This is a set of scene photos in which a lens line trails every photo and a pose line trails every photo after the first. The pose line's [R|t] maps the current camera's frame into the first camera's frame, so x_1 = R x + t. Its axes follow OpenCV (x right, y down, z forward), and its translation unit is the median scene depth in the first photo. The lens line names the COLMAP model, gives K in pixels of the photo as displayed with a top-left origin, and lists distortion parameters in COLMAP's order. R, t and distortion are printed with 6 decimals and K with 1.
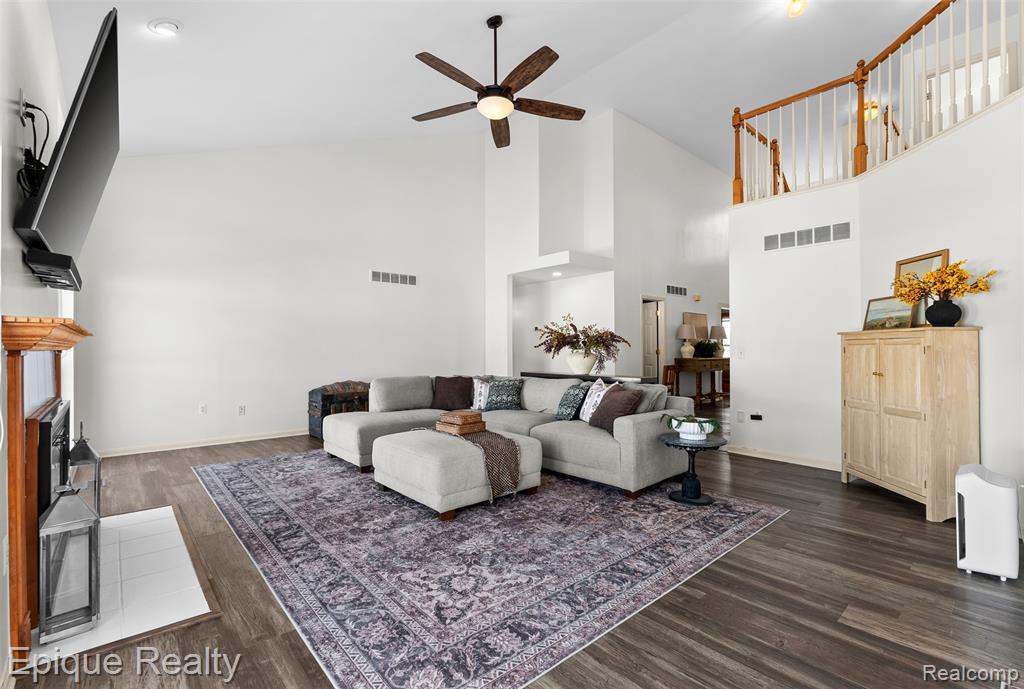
lens RADIAL K [[461.2, 0, 516.7], [0, 461.2, 344.8], [0, 0, 1]] dist [-0.002869, 0.000321]
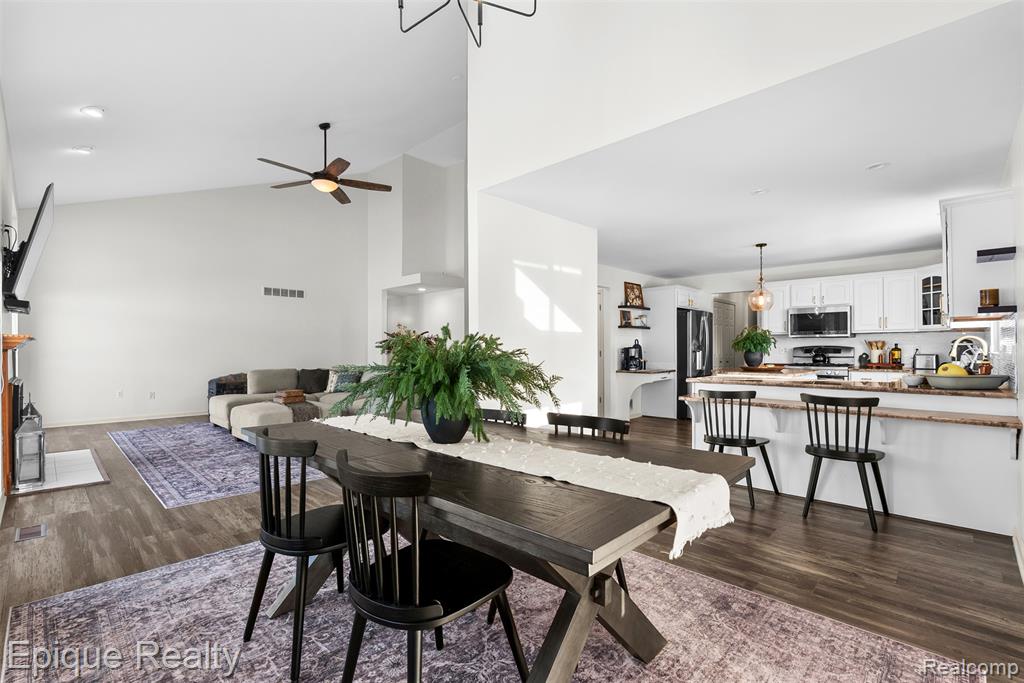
lens RADIAL K [[461.2, 0, 507.3], [0, 461.2, 347.8], [0, 0, 1]] dist [-0.002869, 0.000321]
pose [[0.997433, 0.002342, 0.071565, 0.395323], [-0.002803, 0.999976, 0.006352, -0.004908], [-0.071549, -0.006536, 0.997416, -0.470259]]
